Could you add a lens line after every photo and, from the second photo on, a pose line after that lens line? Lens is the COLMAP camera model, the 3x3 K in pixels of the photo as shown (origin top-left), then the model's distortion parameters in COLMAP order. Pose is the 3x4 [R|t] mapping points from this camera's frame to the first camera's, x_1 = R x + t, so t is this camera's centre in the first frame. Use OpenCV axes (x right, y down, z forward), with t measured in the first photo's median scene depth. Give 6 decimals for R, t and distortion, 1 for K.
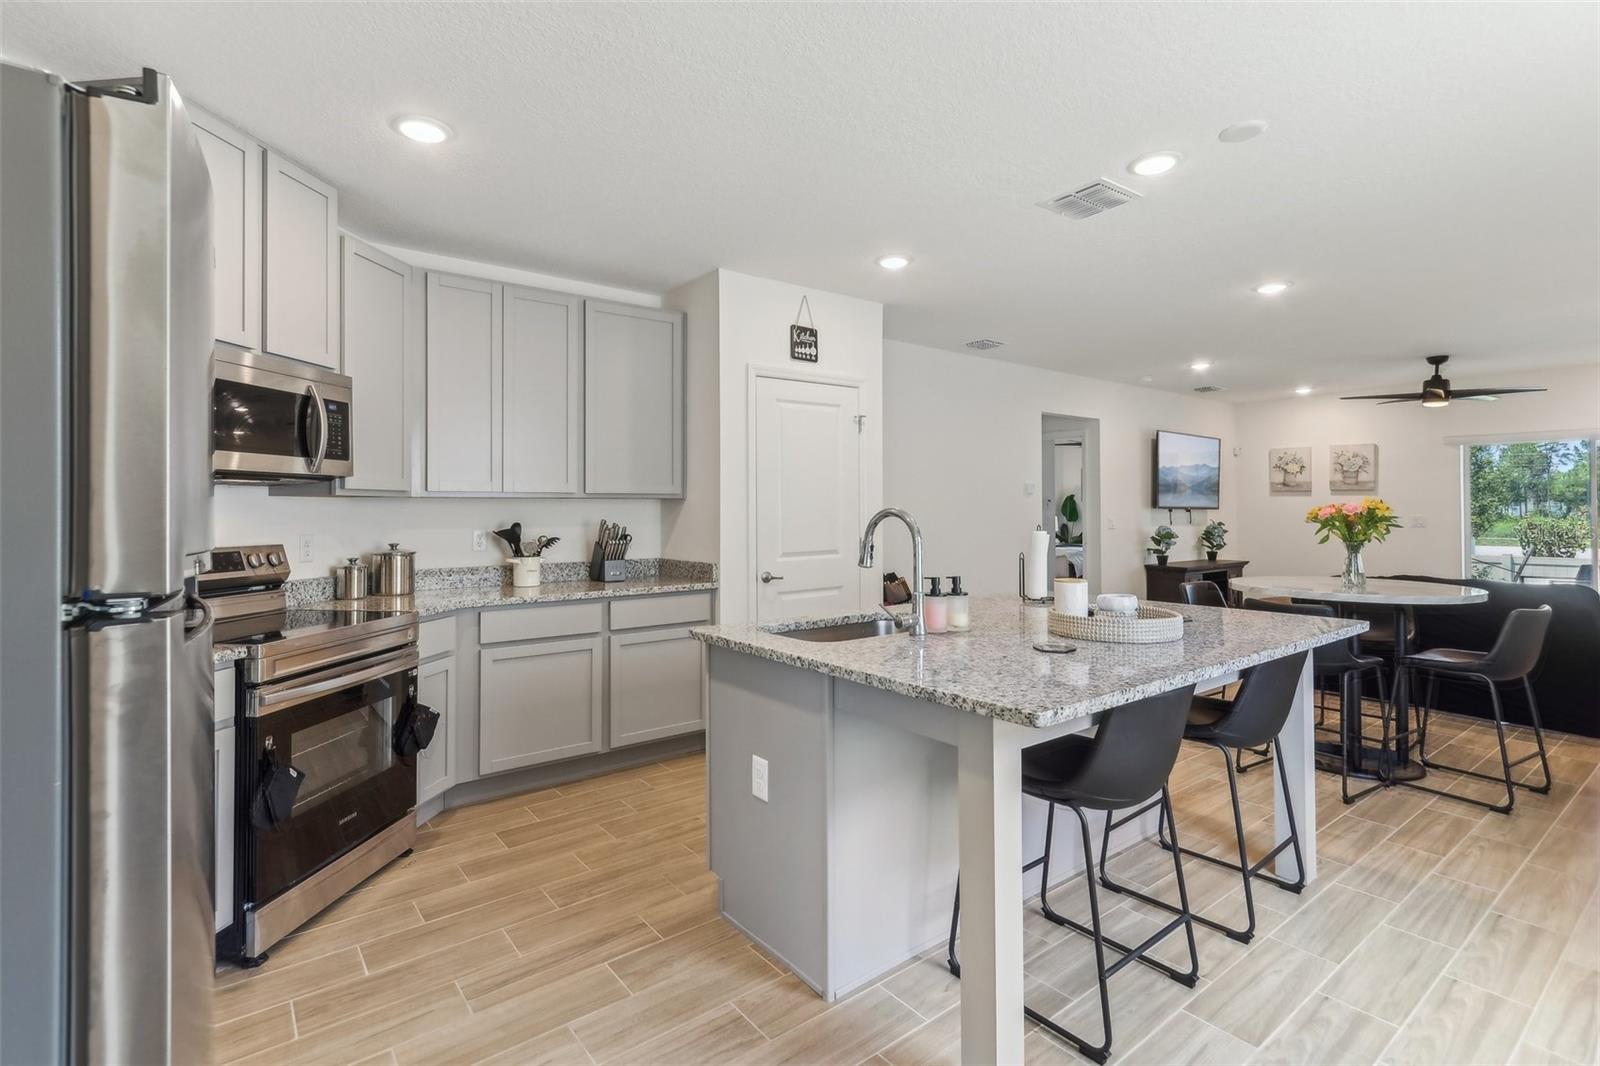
lens RADIAL K [[761.2, 0, 770.6], [0, 761.2, 499.8], [0, 0, 1]] dist [0.002374, 0.001571]
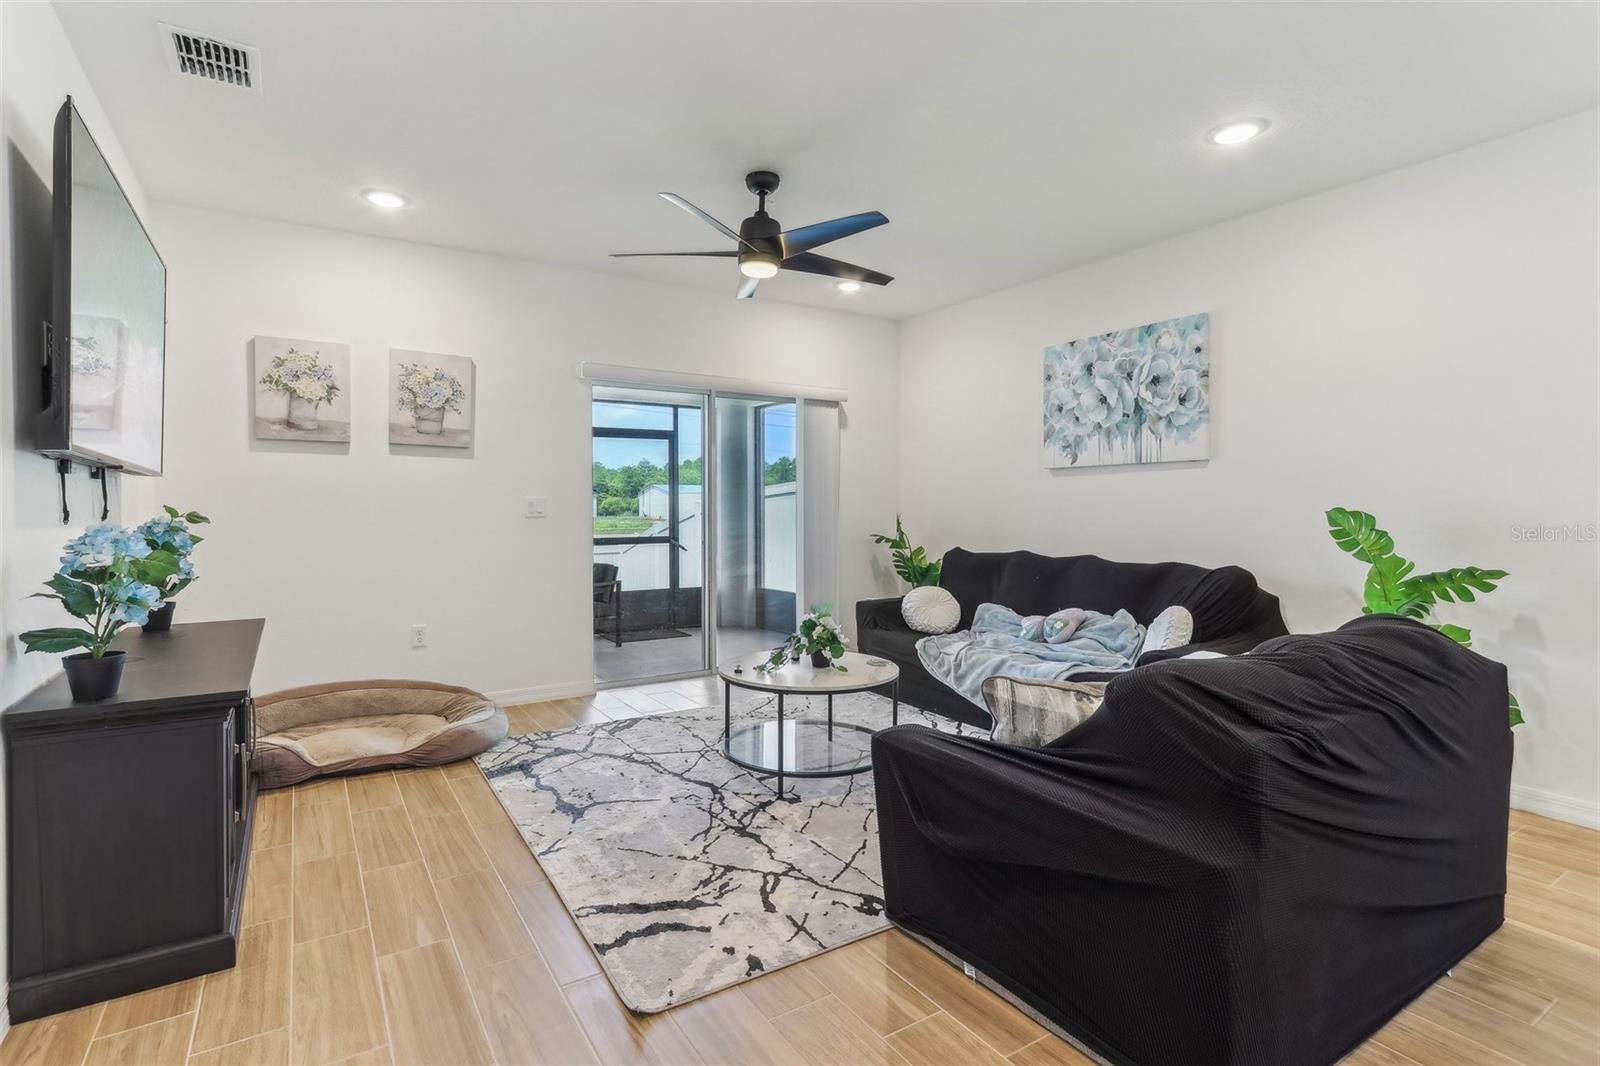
lens RADIAL K [[761.2, 0, 774.4], [0, 761.2, 524.4], [0, 0, 1]] dist [0.002374, 0.001571]
pose [[0.078468, -0.022255, 0.996668, 0.360119], [-0.011547, 0.999663, 0.023231, 0.030861], [-0.996850, -0.013332, 0.078185, 0.932657]]
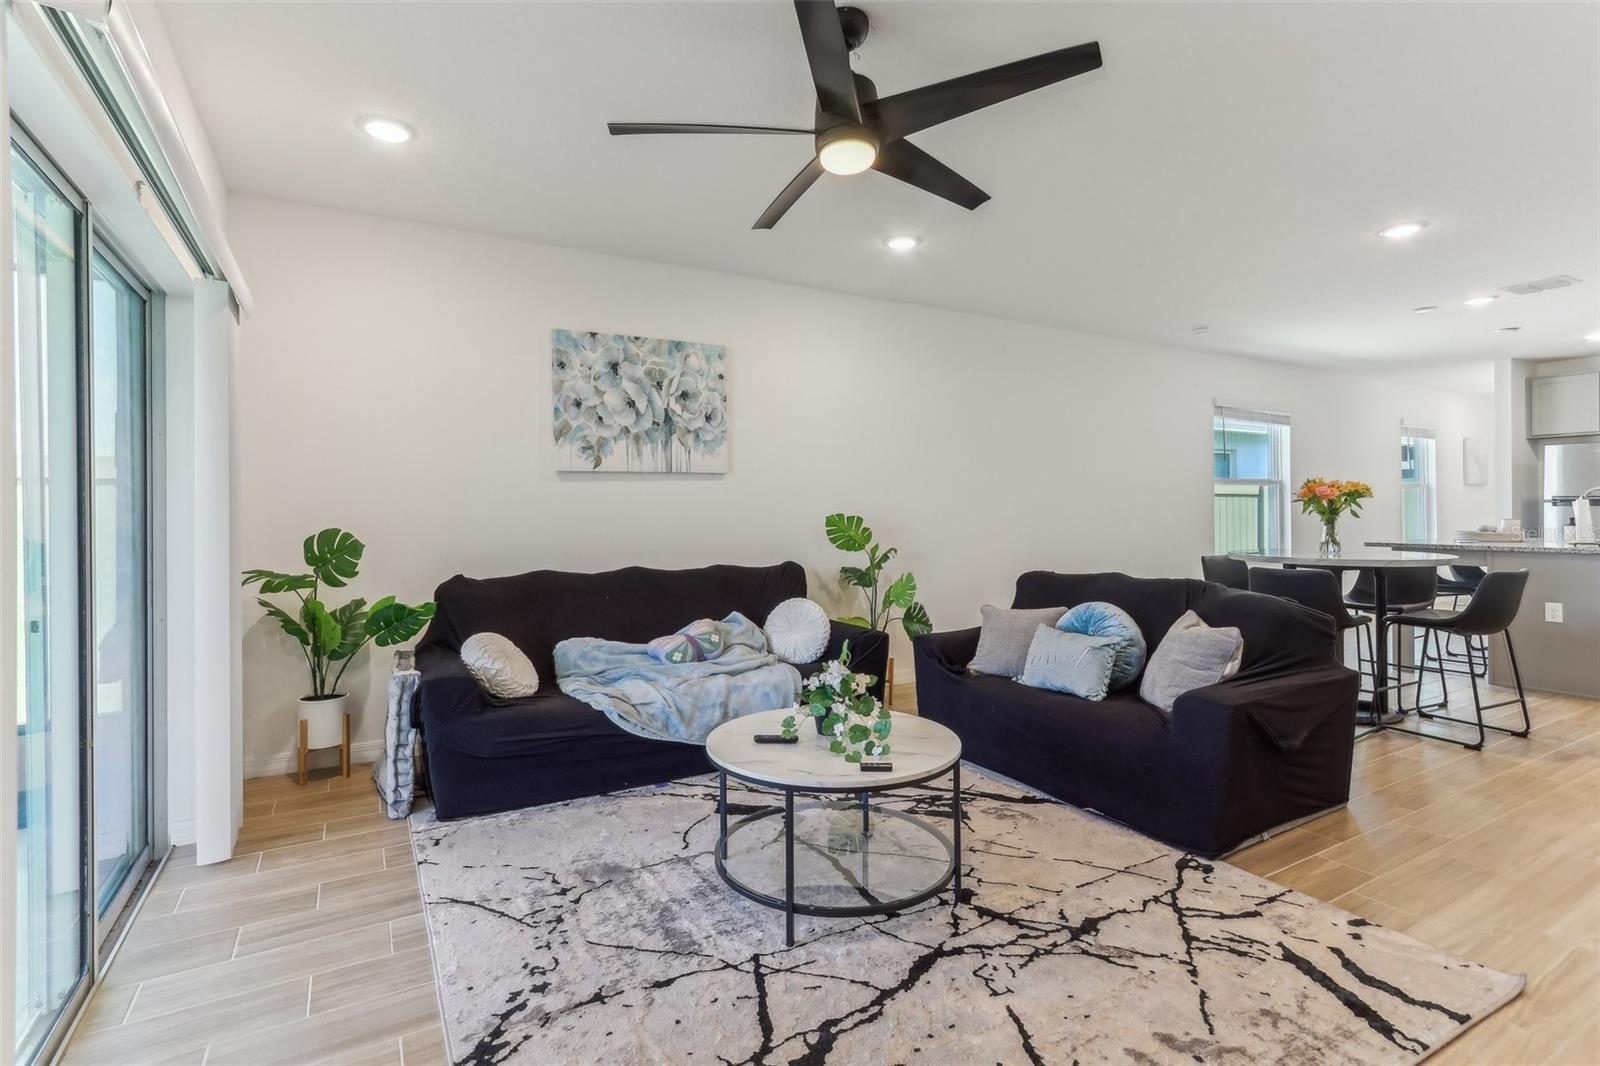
lens RADIAL K [[761.2, 0, 763.0], [0, 761.2, 515.9], [0, 0, 1]] dist [0.002374, 0.001571]
pose [[-0.991658, 0.010112, 0.128500, 0.854107], [0.009361, 0.999935, -0.006449, 0.033319], [-0.128557, -0.005192, -0.991689, 1.314955]]
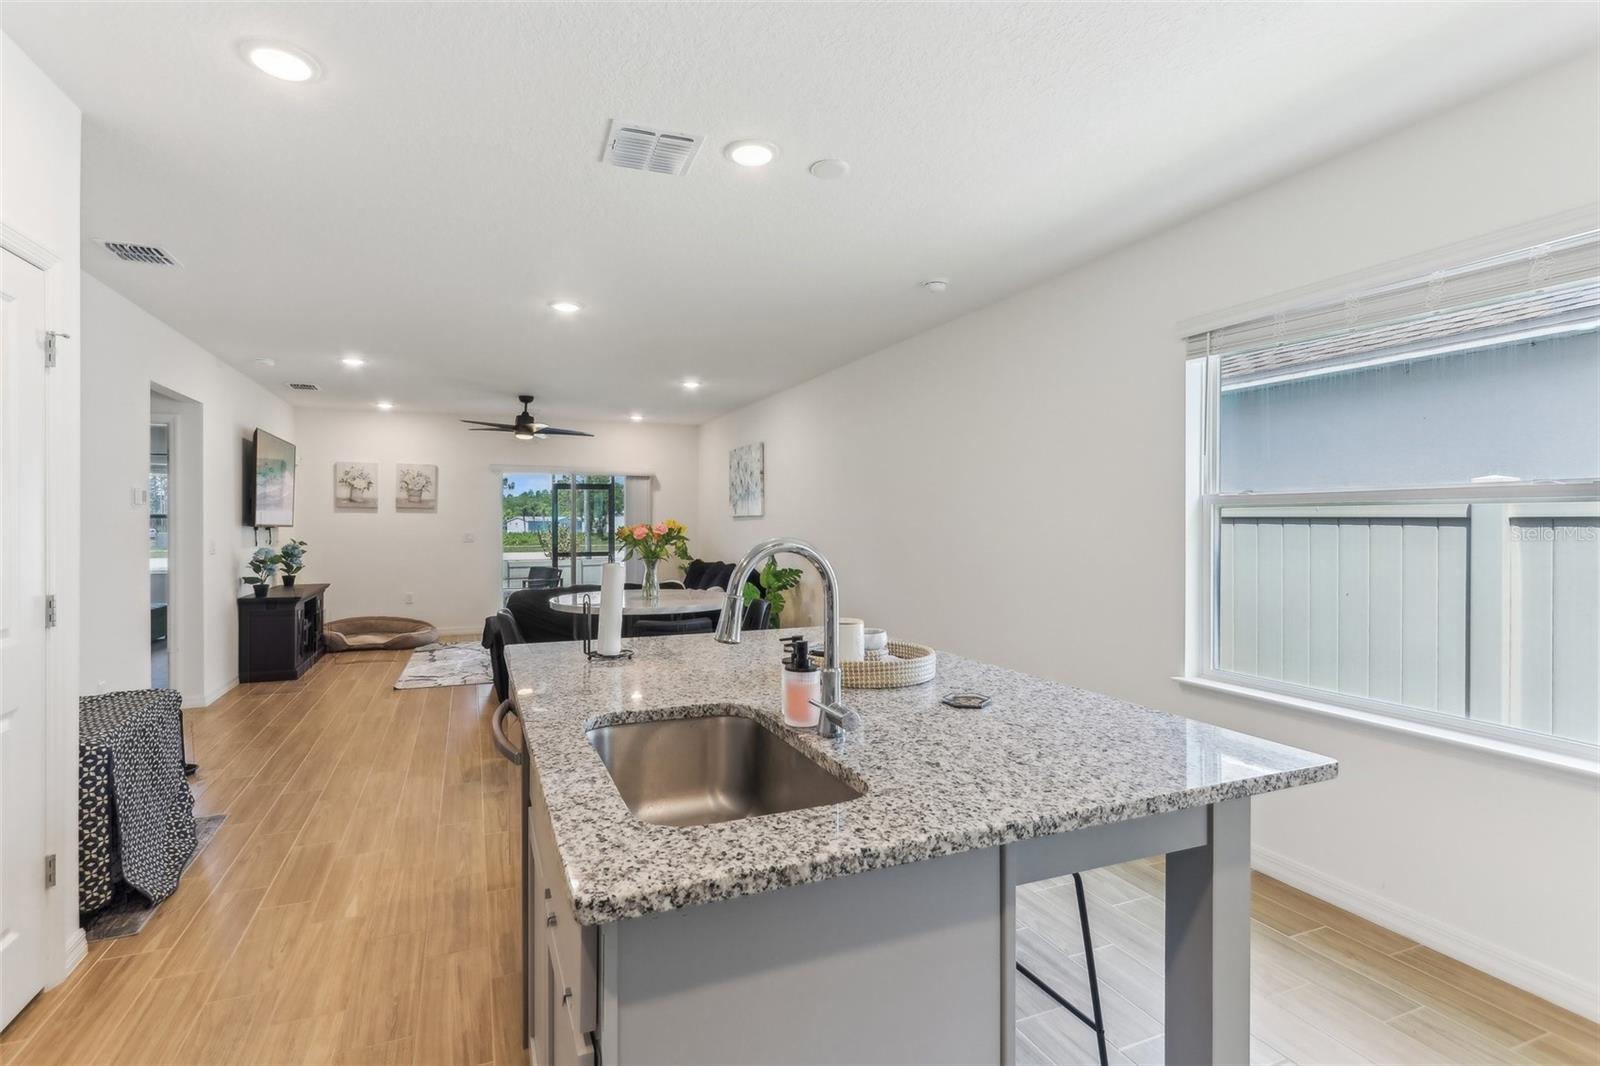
lens RADIAL K [[761.2, 0, 789.3], [0, 761.2, 525.2], [0, 0, 1]] dist [0.002374, 0.001571]
pose [[0.240842, -0.001950, 0.970562, -0.160125], [-0.012531, 0.999908, 0.005118, -0.001002], [-0.970484, -0.013395, 0.240795, 0.318593]]
